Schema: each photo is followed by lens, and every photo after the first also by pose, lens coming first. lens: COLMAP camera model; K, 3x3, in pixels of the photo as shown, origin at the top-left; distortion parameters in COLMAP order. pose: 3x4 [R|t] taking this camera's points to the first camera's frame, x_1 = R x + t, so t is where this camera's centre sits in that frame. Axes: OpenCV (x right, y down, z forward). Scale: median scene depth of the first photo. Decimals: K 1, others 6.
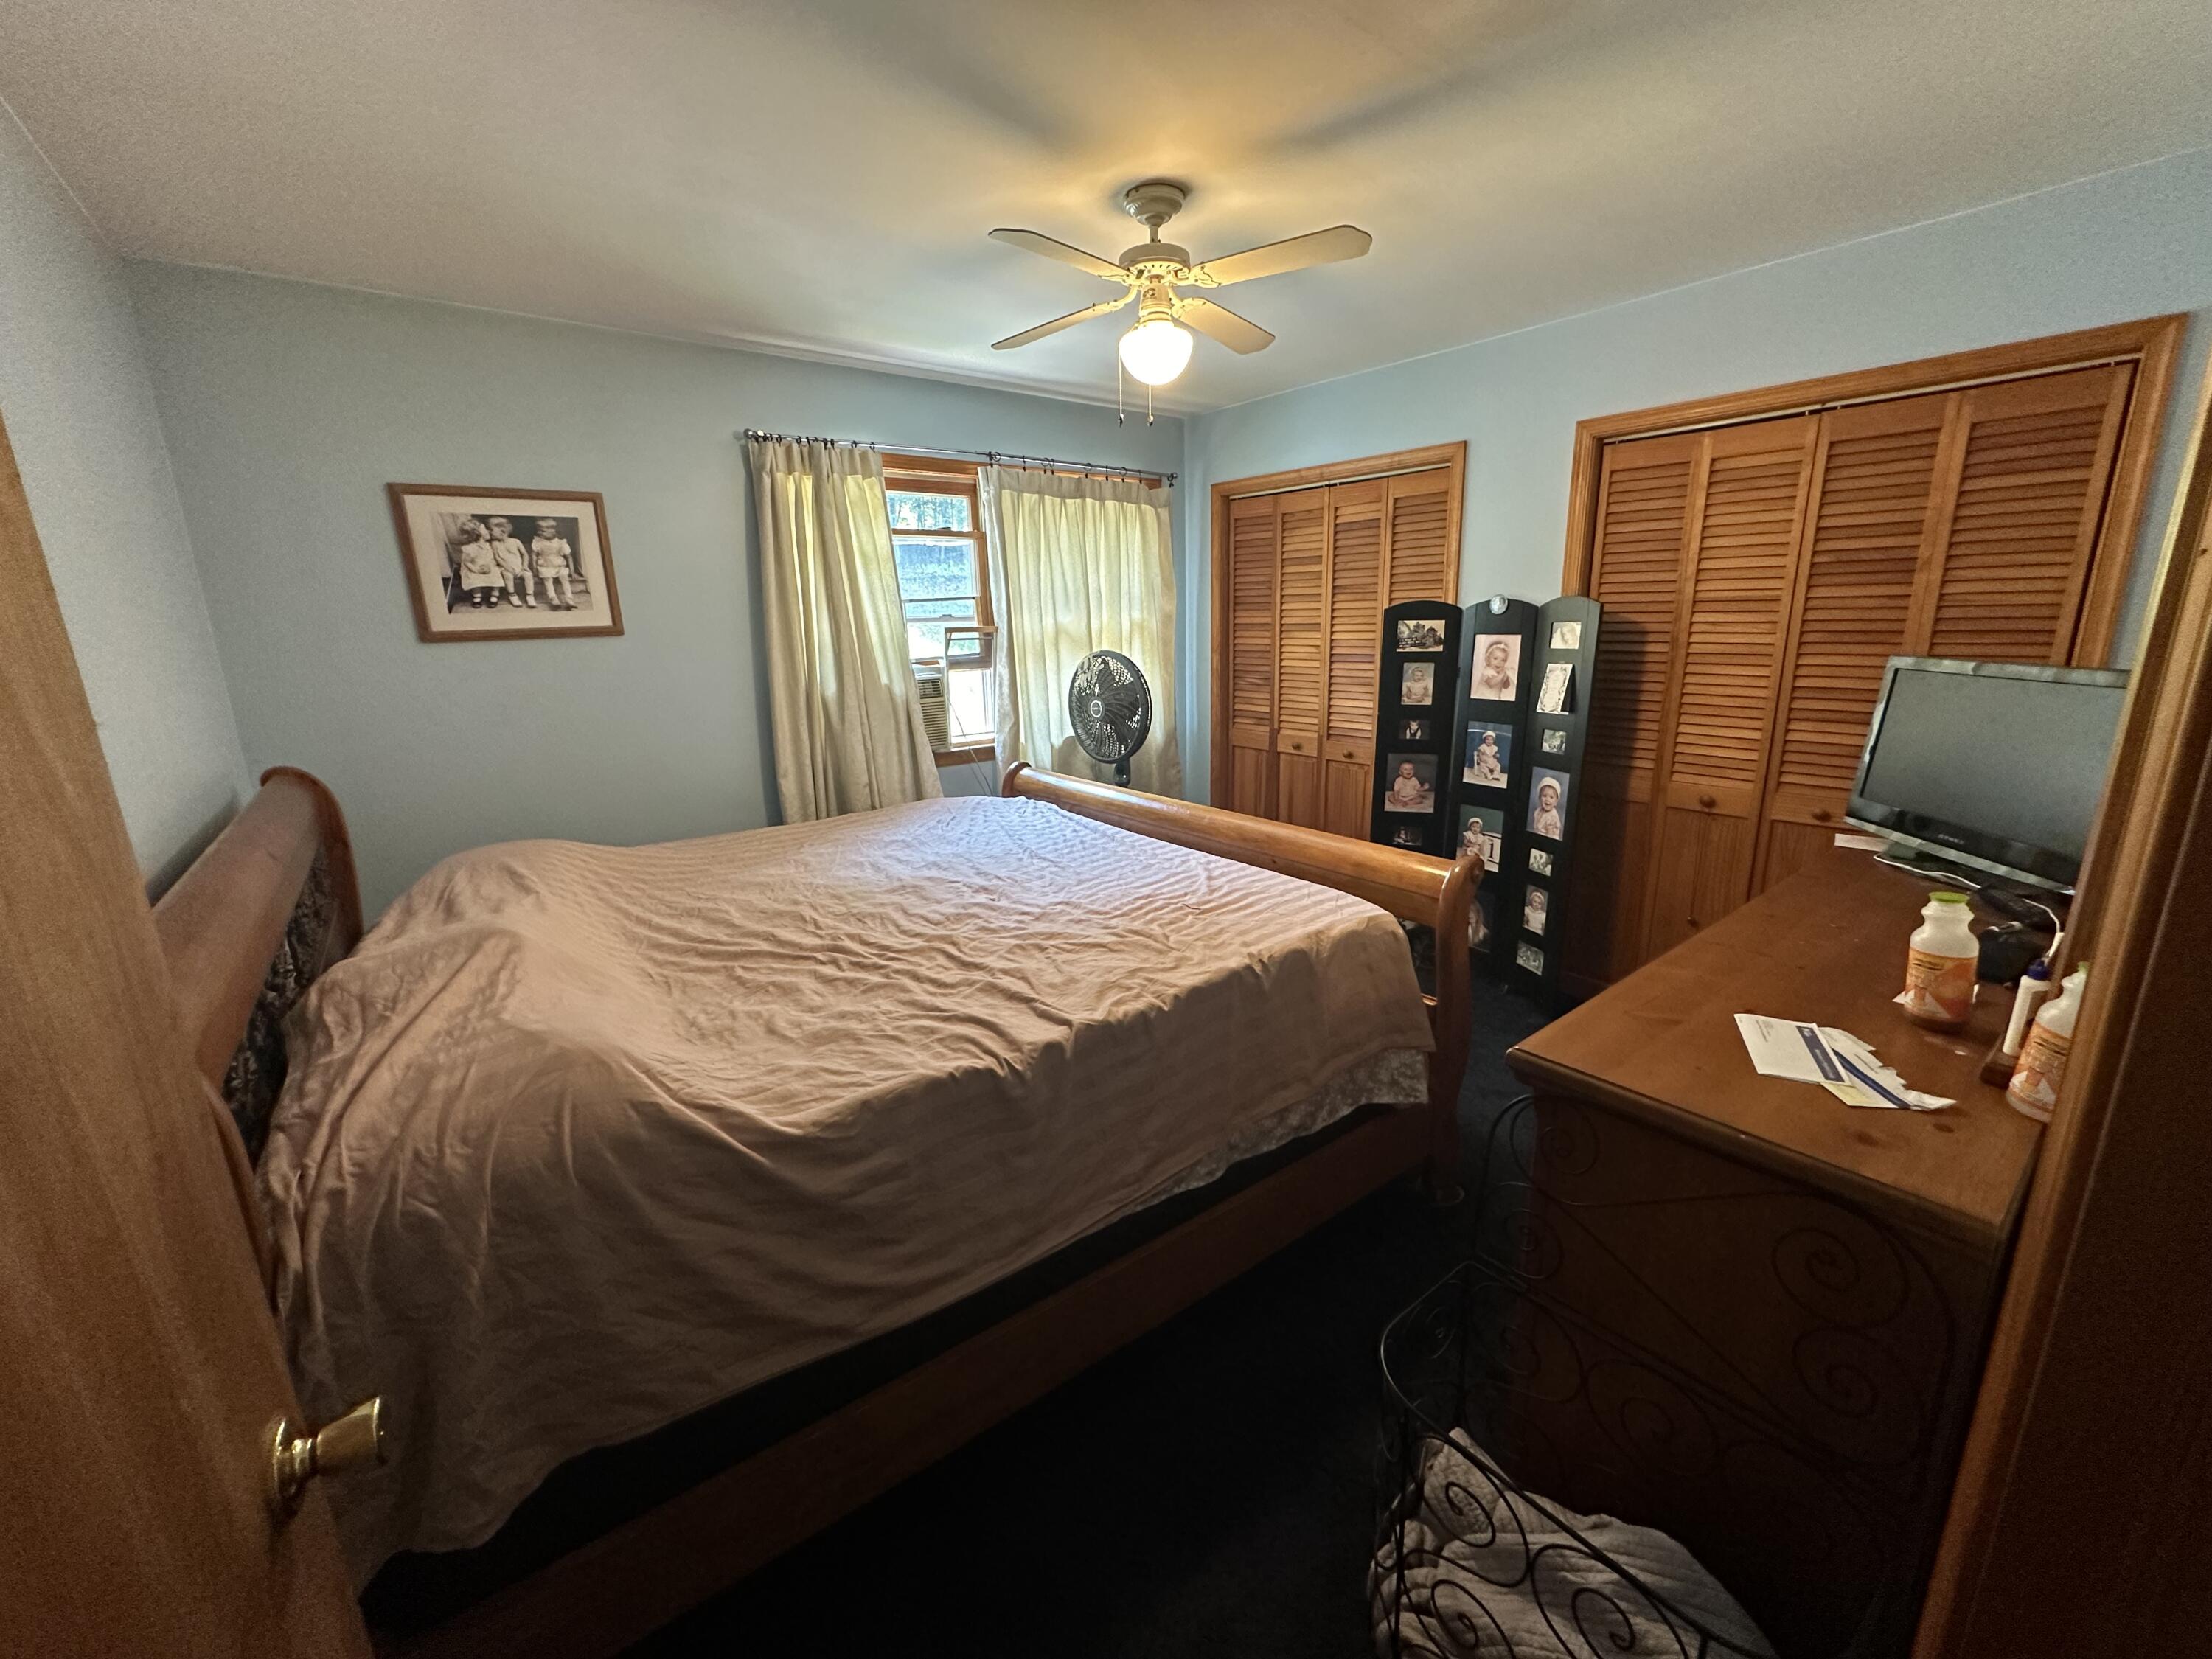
lens RADIAL K [[884.1, 0, 1116.6], [0, 884.1, 834.4], [0, 0, 1]] dist [-0.002498, 0.000032]
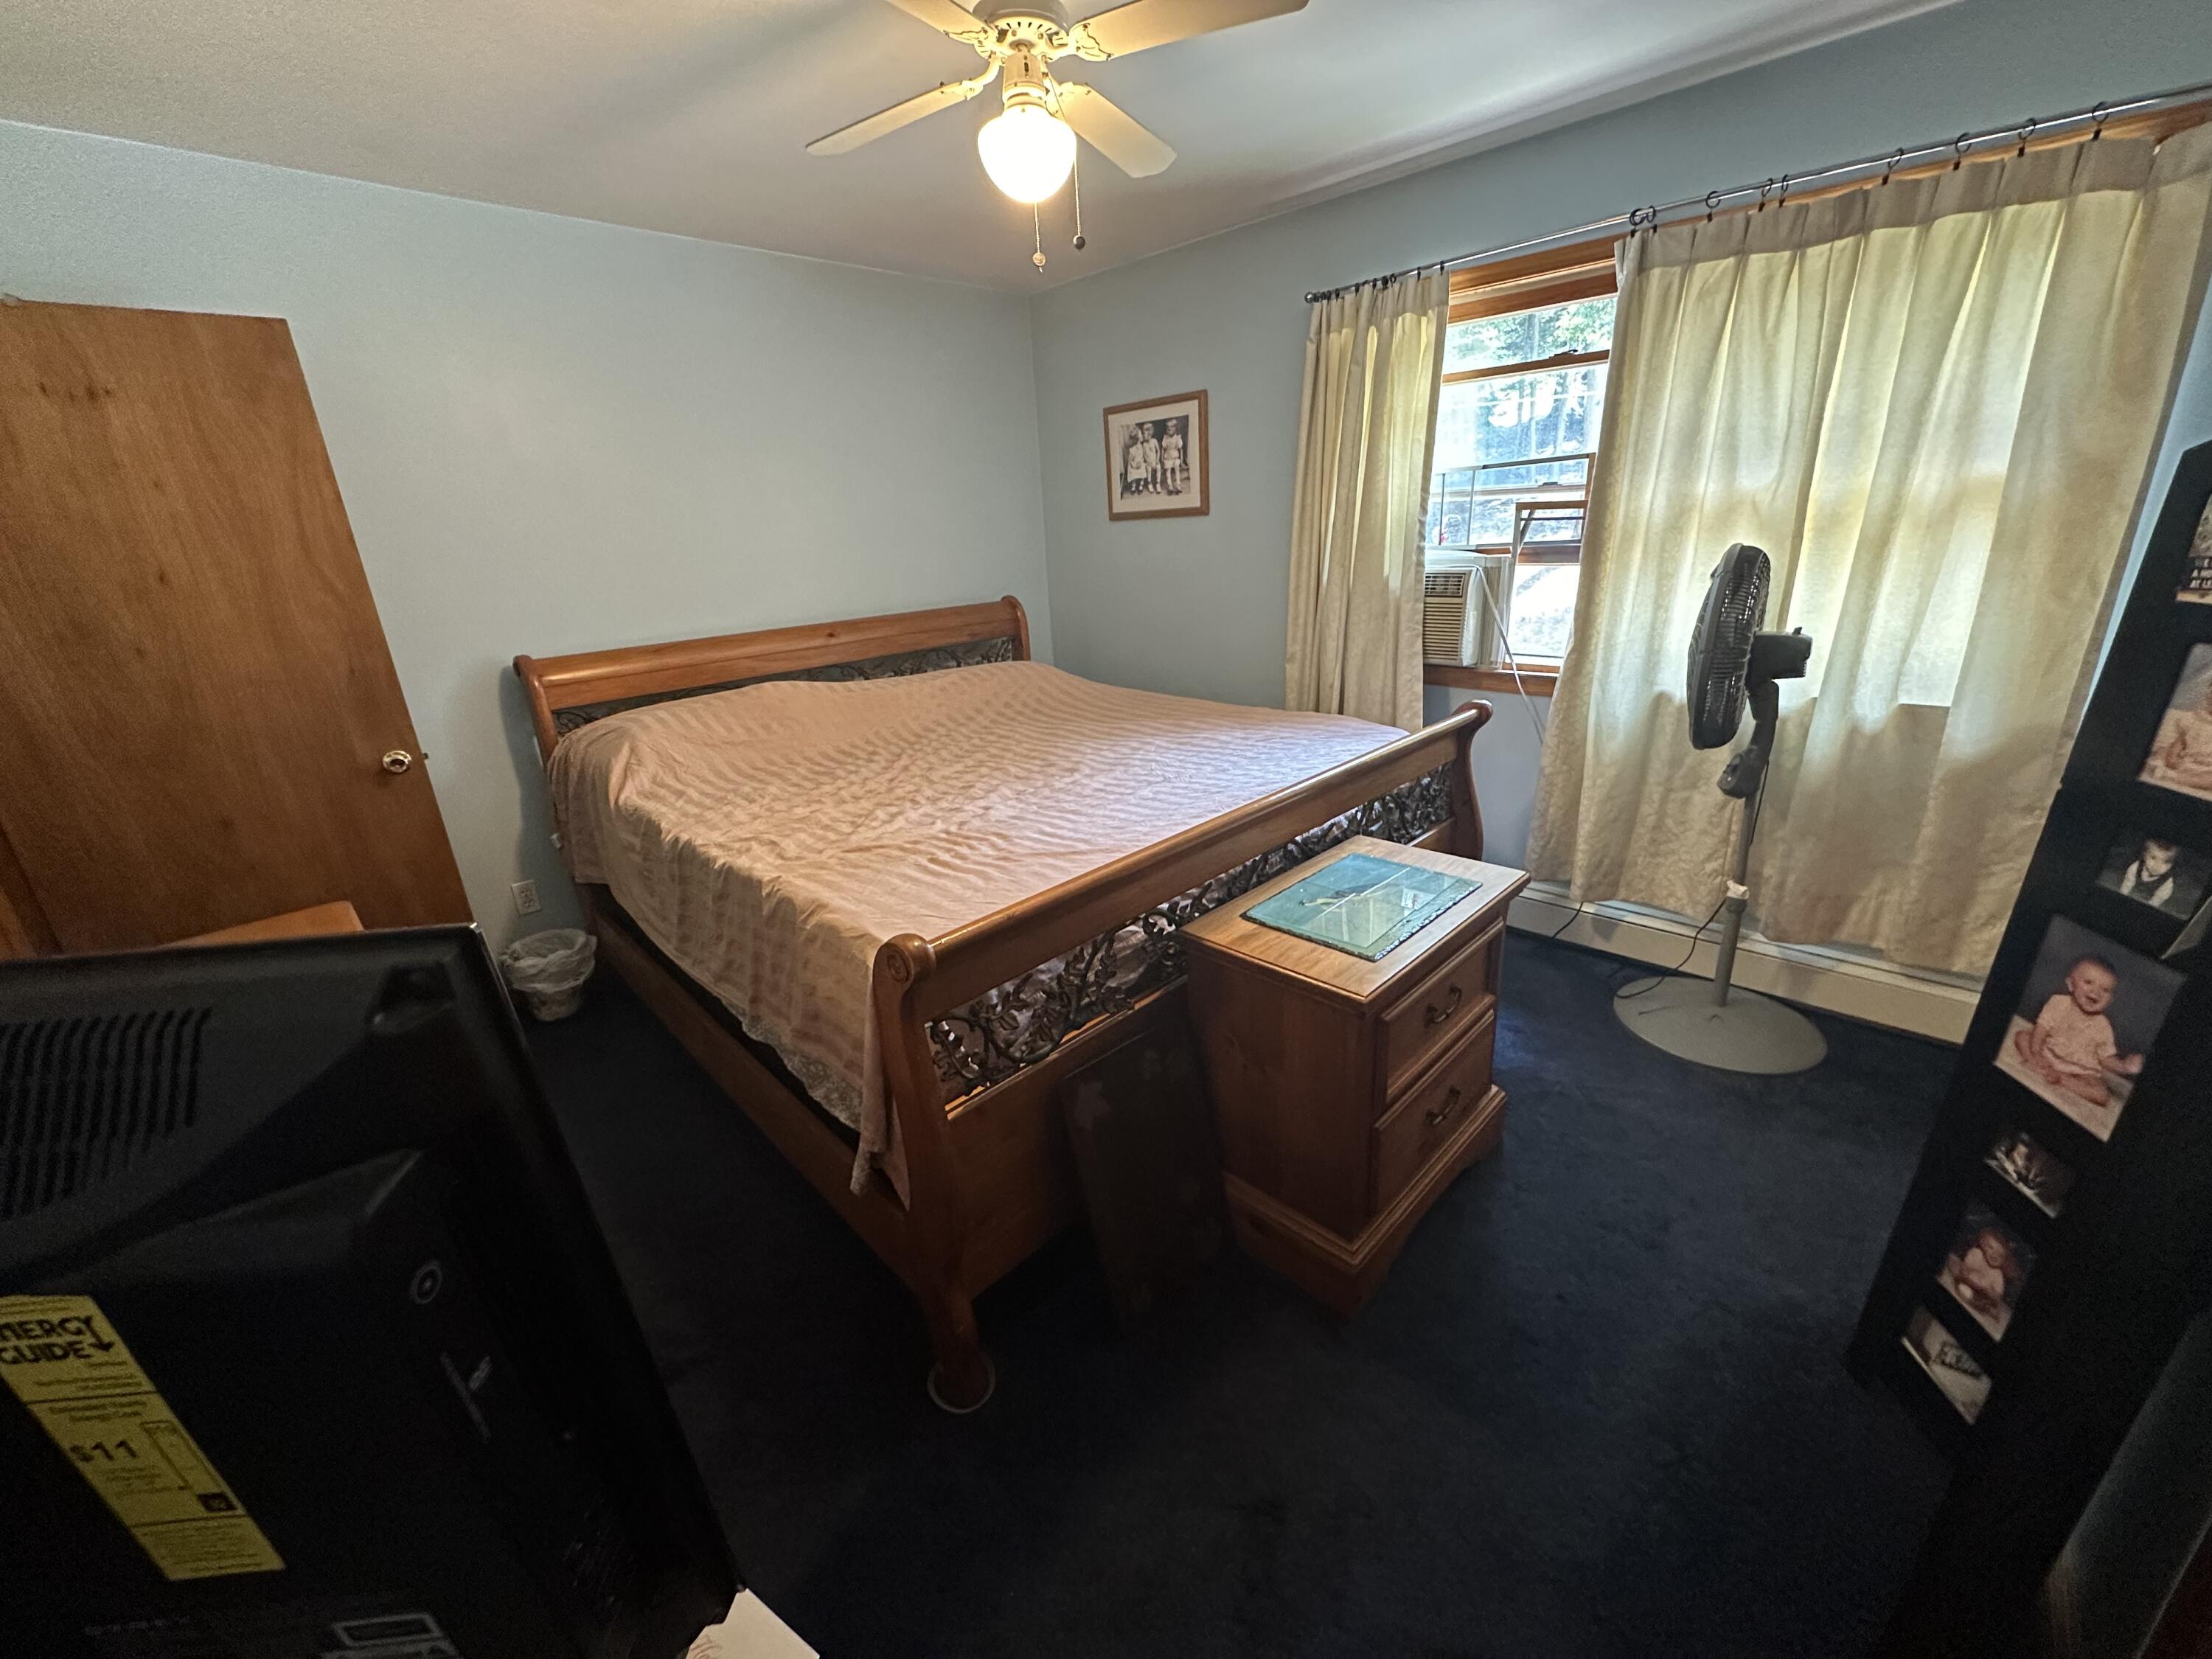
lens RADIAL K [[884.1, 0, 1106.9], [0, 884.1, 839.1], [0, 0, 1]] dist [-0.002498, 0.000032]
pose [[0.117268, 0.356161, -0.927037, 0.708589], [-0.196328, 0.923369, 0.329917, -0.197414], [0.973501, 0.143314, 0.178206, 0.753373]]
